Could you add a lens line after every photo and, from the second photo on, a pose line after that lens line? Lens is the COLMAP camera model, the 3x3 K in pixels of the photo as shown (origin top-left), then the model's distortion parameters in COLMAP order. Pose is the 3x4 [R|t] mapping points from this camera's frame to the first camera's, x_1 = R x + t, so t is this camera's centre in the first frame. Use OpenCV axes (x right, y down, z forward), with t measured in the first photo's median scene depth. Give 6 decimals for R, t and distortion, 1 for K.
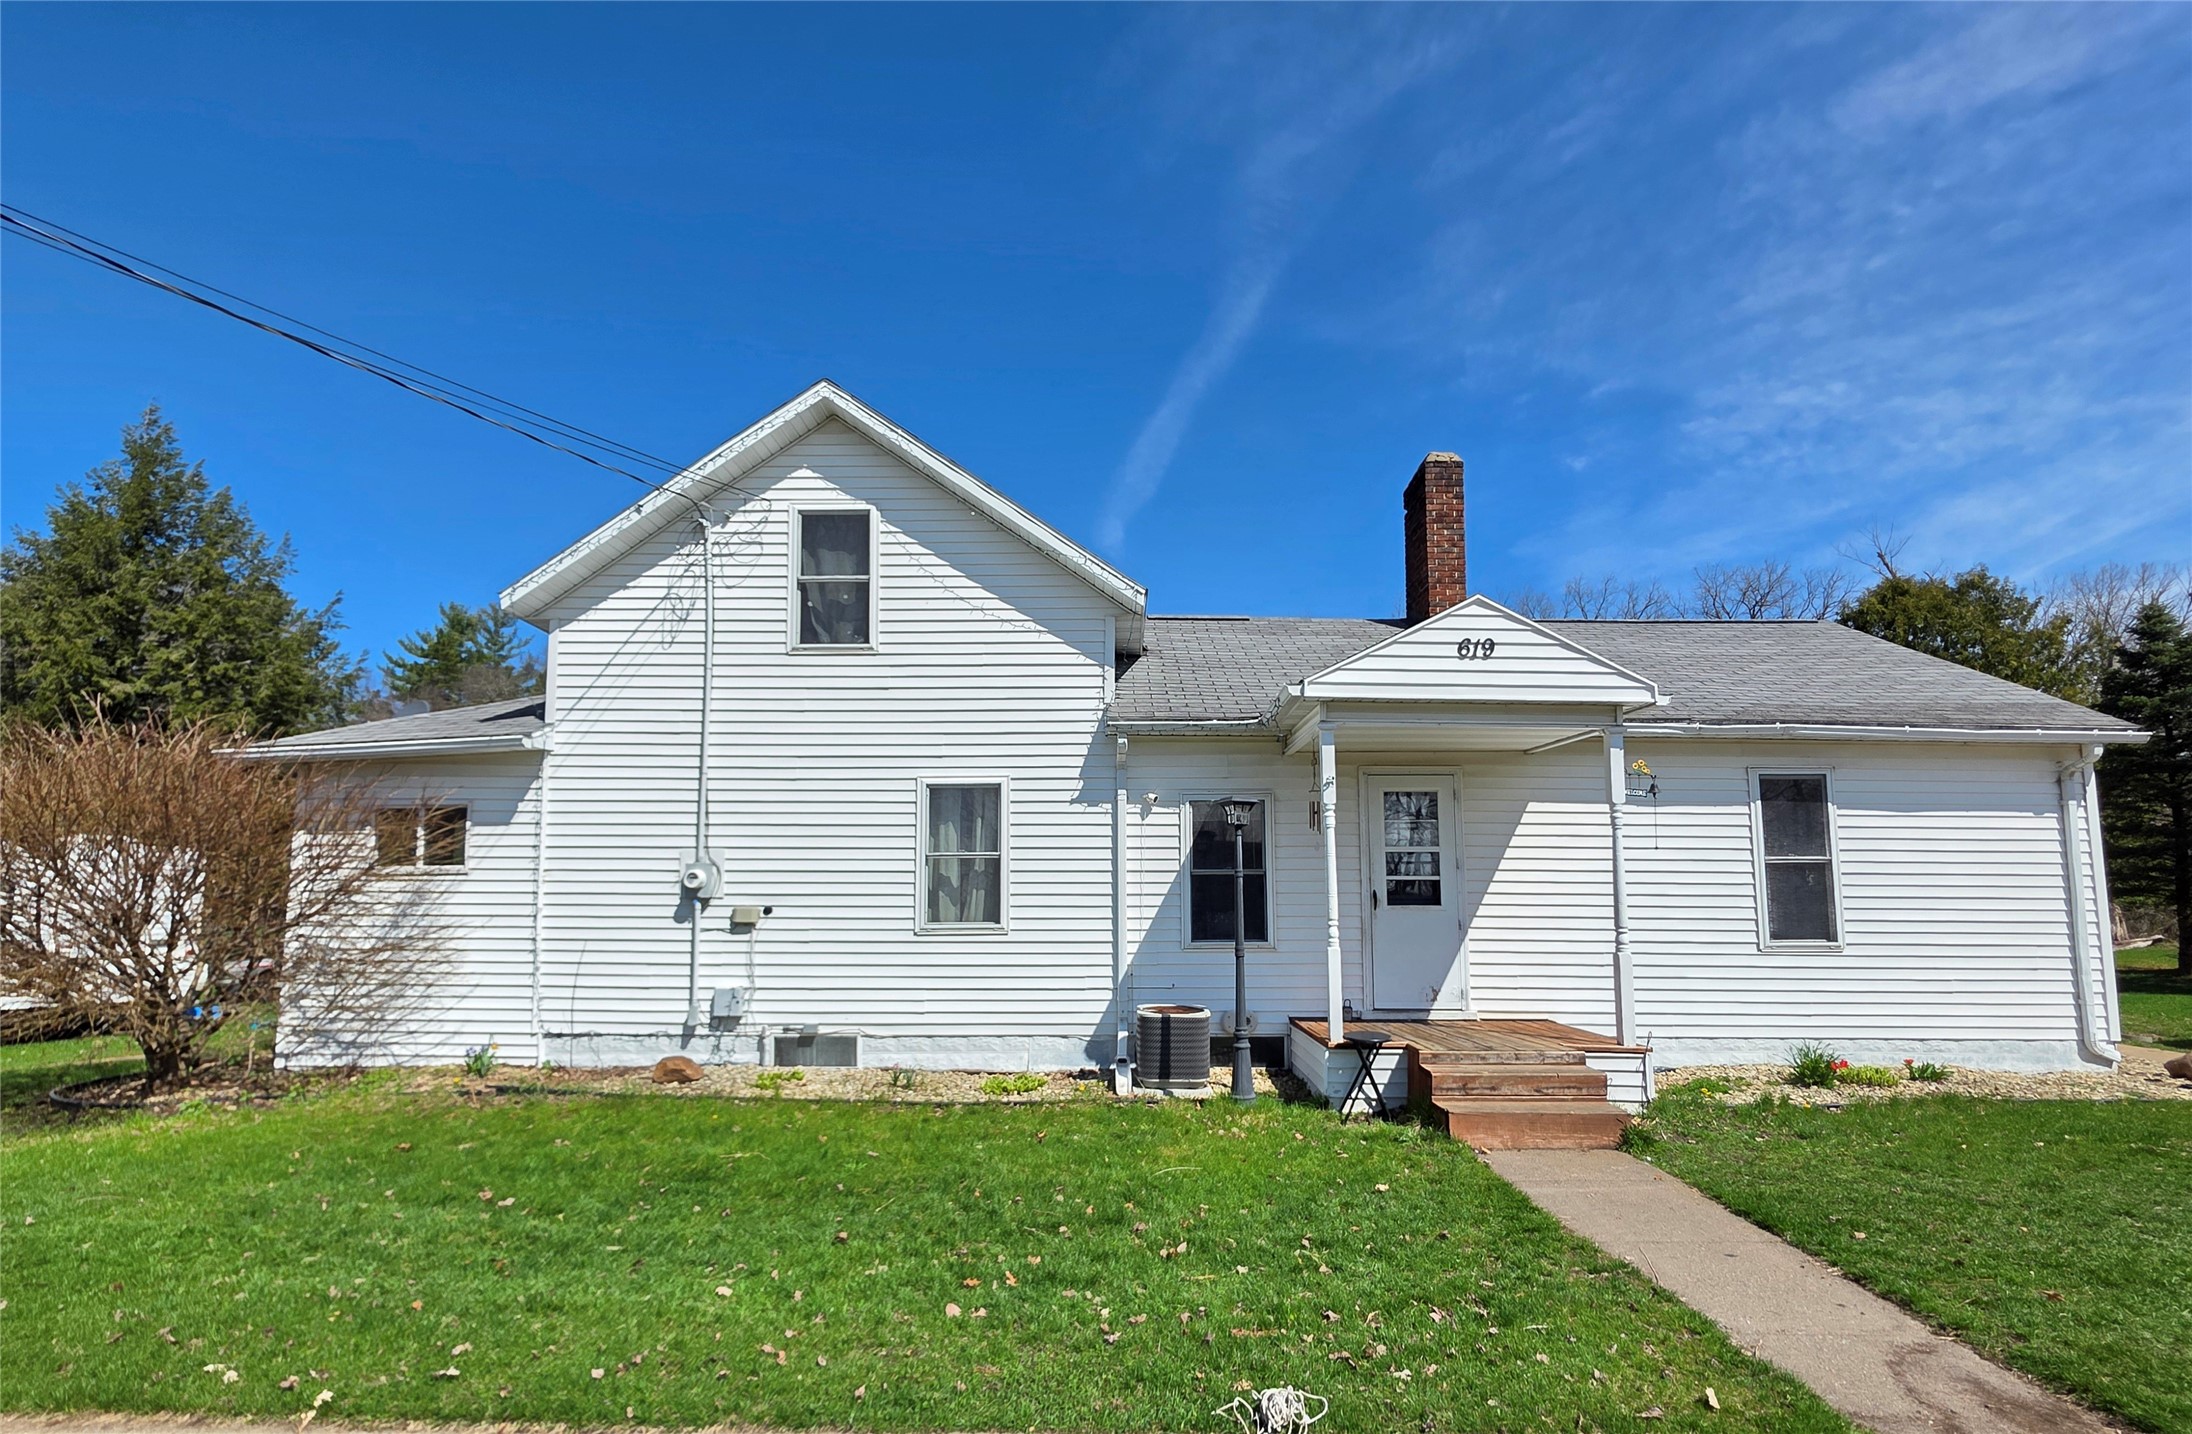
lens RADIAL K [[970.6, 0, 1094.8], [0, 970.6, 803.3], [0, 0, 1]] dist [-0.001626, -0.000112]
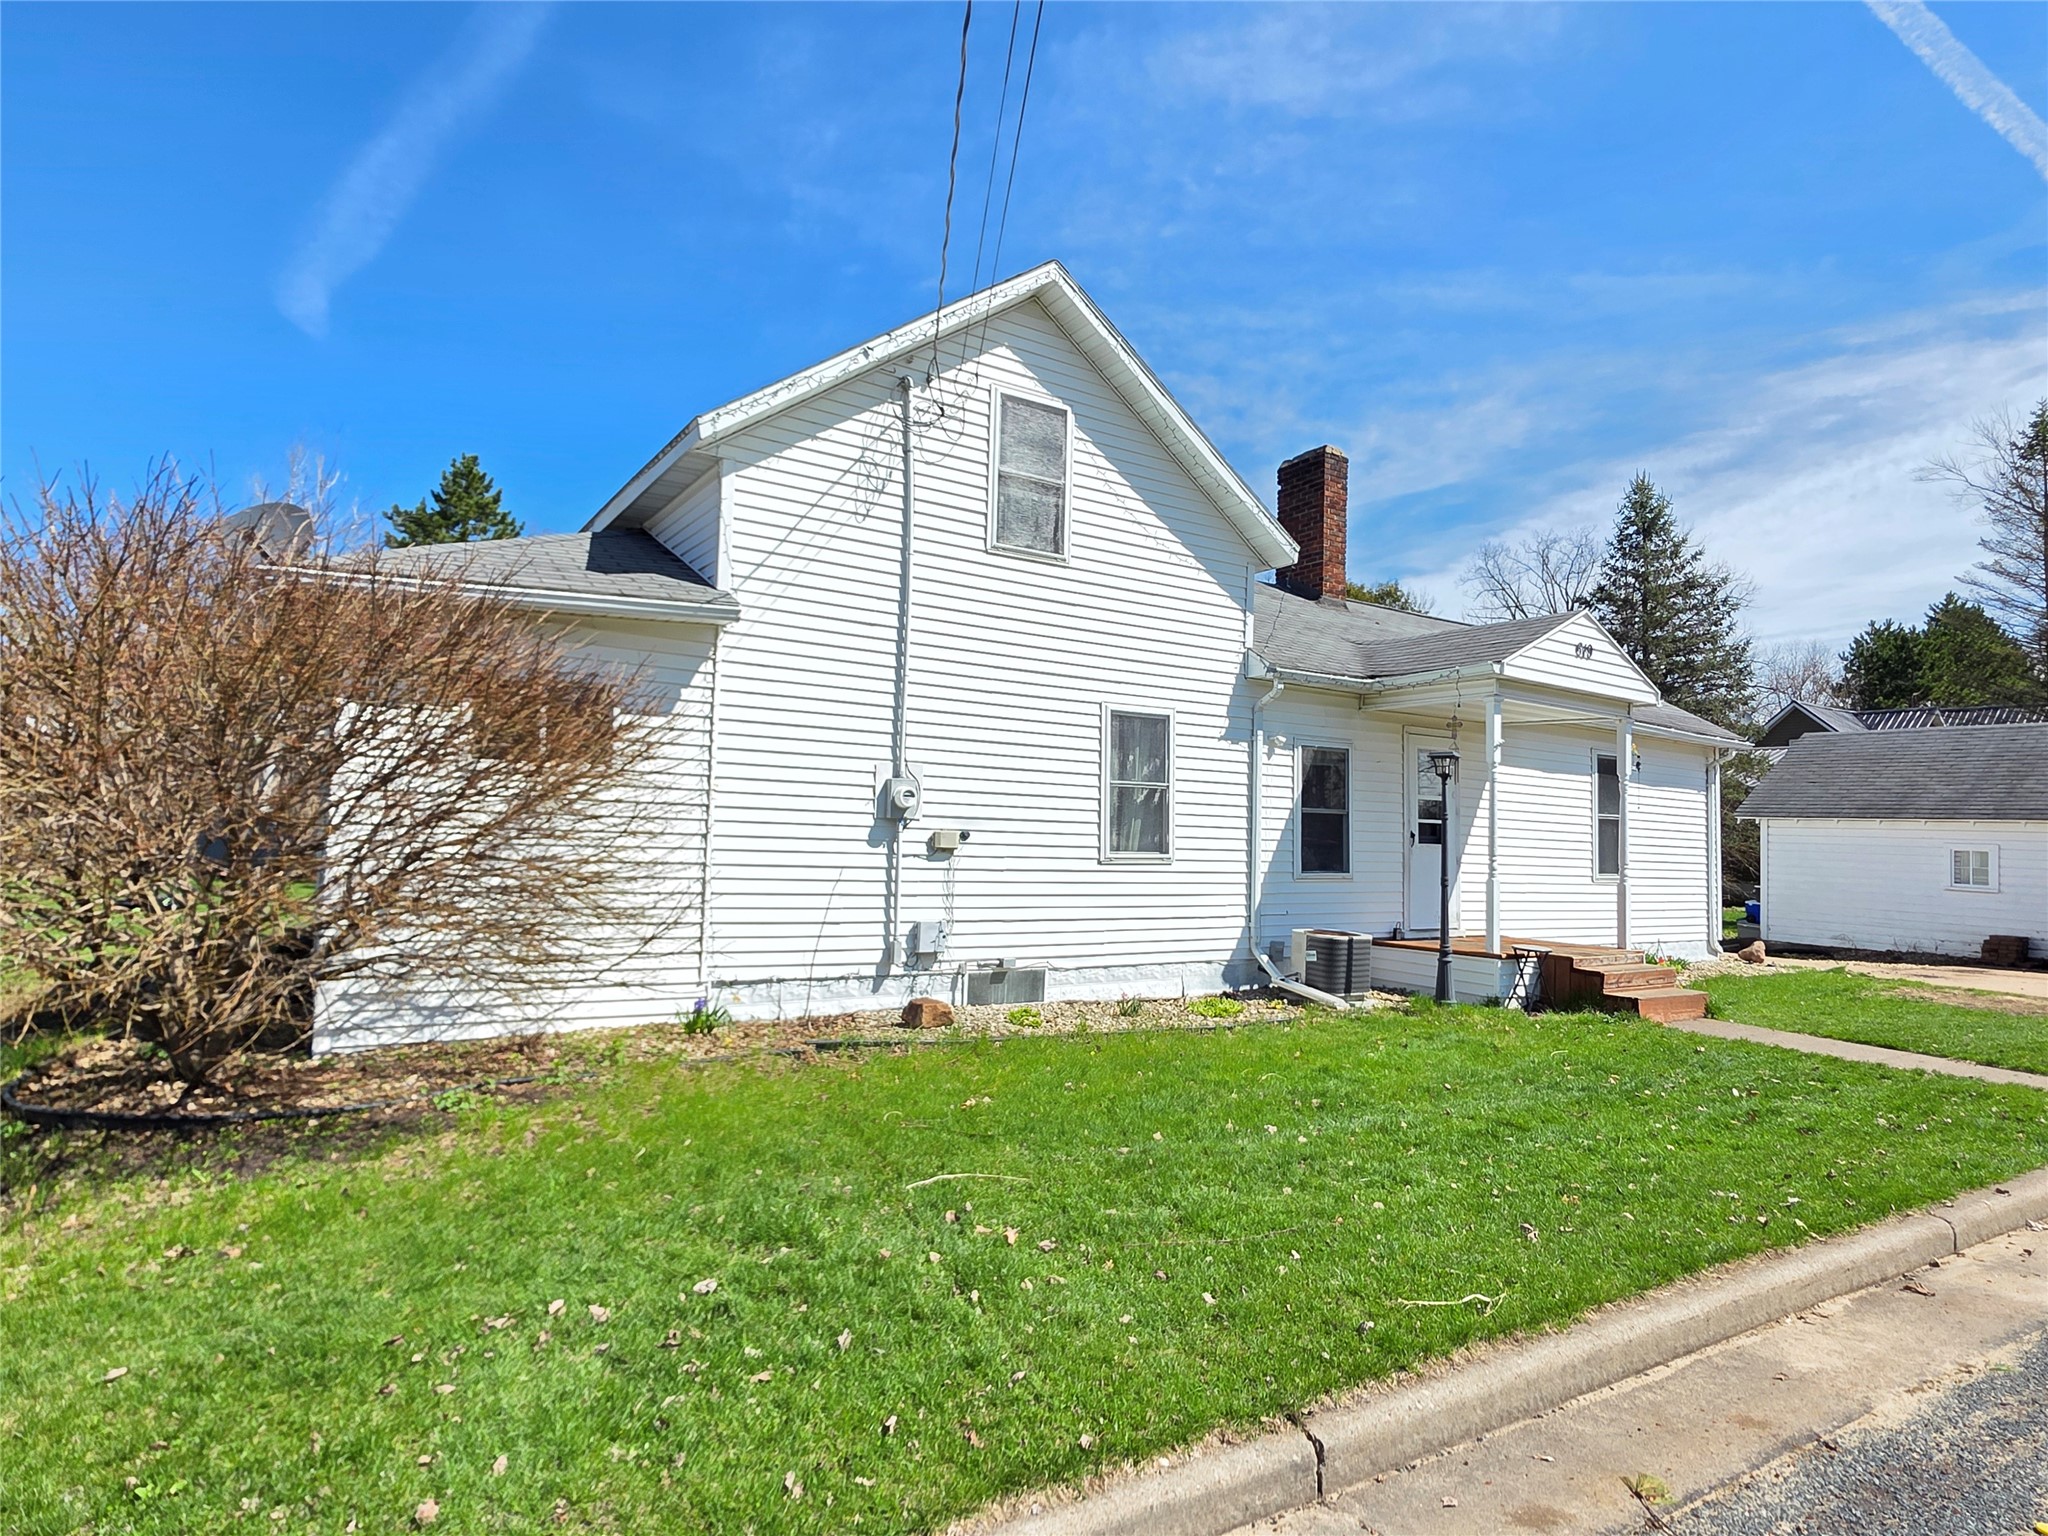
lens RADIAL K [[1212.2, 0, 1024.0], [0, 1212.2, 768.0], [0, 0, 1]] dist [0.003859, -0.000014]
pose [[0.822433, 0.056286, 0.566071, -0.933112], [-0.076125, 0.997032, 0.011463, 0.031335], [-0.563746, -0.052520, 0.824277, 0.045051]]
